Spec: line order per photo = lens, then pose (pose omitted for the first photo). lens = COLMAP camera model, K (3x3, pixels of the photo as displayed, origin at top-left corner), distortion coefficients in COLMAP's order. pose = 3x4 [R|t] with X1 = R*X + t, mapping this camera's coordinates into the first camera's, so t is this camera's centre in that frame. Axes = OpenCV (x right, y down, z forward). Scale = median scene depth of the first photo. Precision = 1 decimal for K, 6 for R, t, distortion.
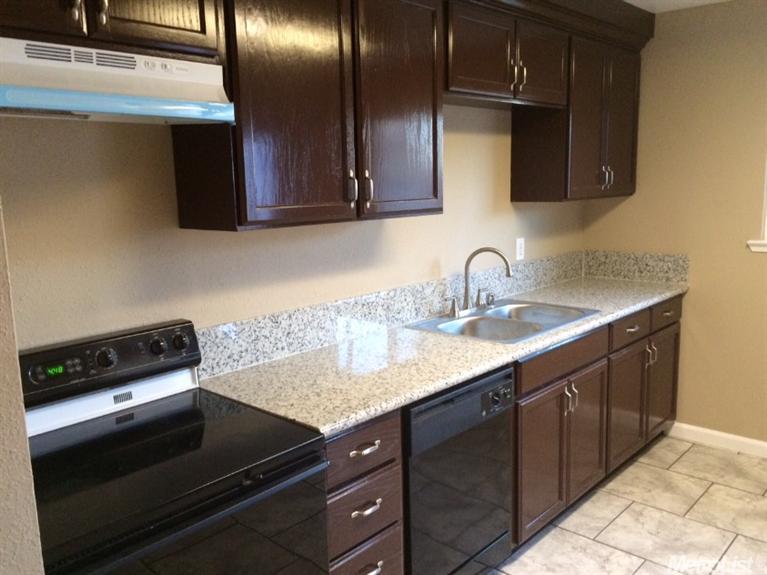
lens RADIAL K [[658.8, 0, 382.8], [0, 658.8, 284.5], [0, 0, 1]] dist [0.010028, -0.014179]
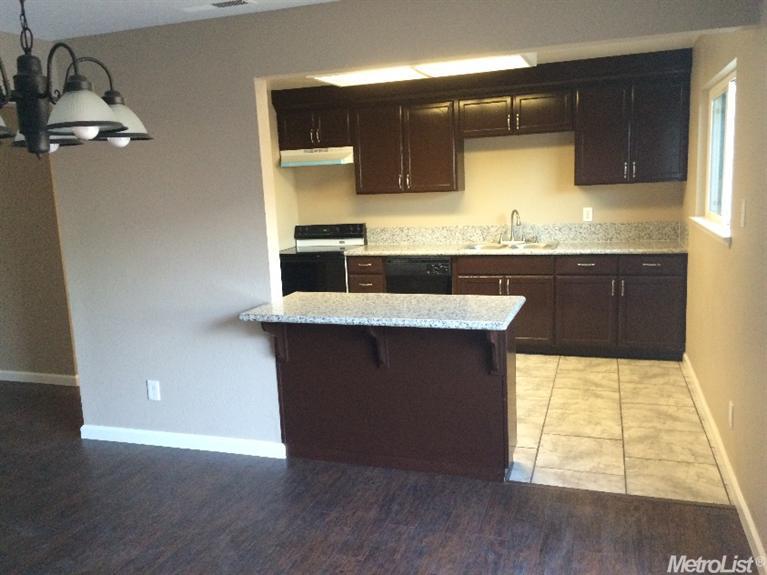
lens RADIAL K [[658.8, 0, 382.8], [0, 658.8, 284.5], [0, 0, 1]] dist [0.010028, -0.014179]
pose [[0.405720, 0.144225, -0.902547, 1.631236], [-0.108728, 0.988076, 0.109016, -0.006715], [0.907507, 0.053902, 0.416563, -0.134462]]
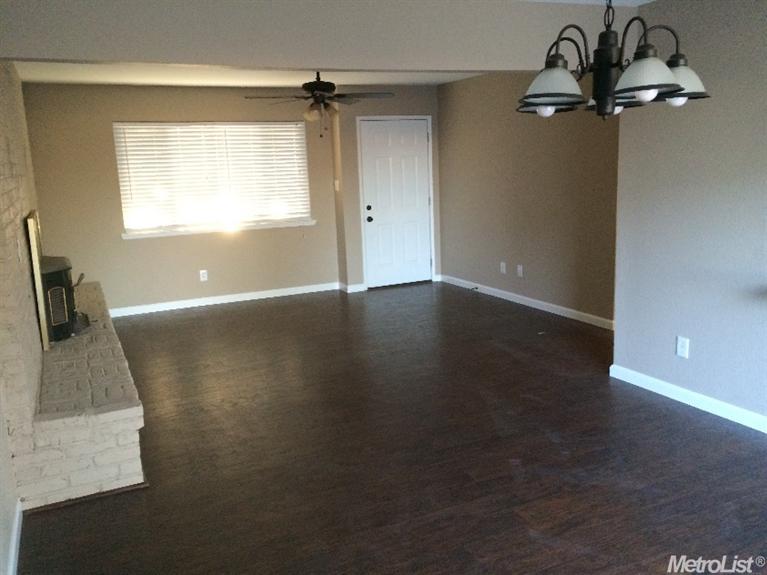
lens RADIAL K [[658.8, 0, 382.8], [0, 658.8, 284.5], [0, 0, 1]] dist [0.010028, -0.014179]
pose [[-0.370132, 0.201102, -0.906951, 2.260410], [-0.099481, 0.962094, 0.253928, -0.004714], [0.923637, 0.184211, -0.336096, -0.052891]]
